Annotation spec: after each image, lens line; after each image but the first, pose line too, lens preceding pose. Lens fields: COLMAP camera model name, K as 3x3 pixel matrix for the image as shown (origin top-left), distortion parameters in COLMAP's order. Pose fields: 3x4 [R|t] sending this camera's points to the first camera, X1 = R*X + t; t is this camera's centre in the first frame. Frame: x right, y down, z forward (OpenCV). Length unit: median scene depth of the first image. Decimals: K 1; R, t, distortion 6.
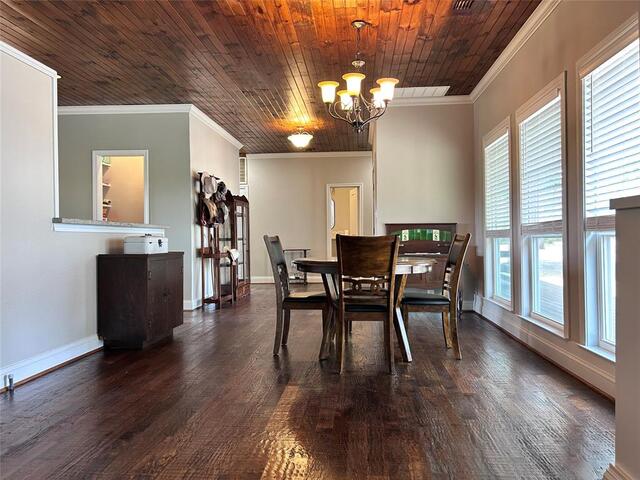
lens RADIAL K [[485.5, 0, 314.4], [0, 485.5, 236.4], [0, 0, 1]] dist [0.048185, -0.039841]
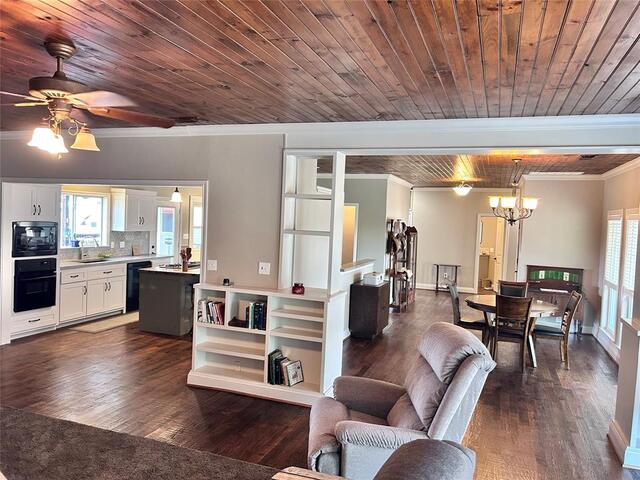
lens RADIAL K [[485.5, 0, 320.2], [0, 485.5, 243.0], [0, 0, 1]] dist [0.048185, -0.039841]
pose [[0.965961, 0.064654, -0.250477, -0.108475], [-0.050868, 0.996832, 0.061135, -0.203274], [0.253636, -0.046313, 0.966190, -0.692717]]
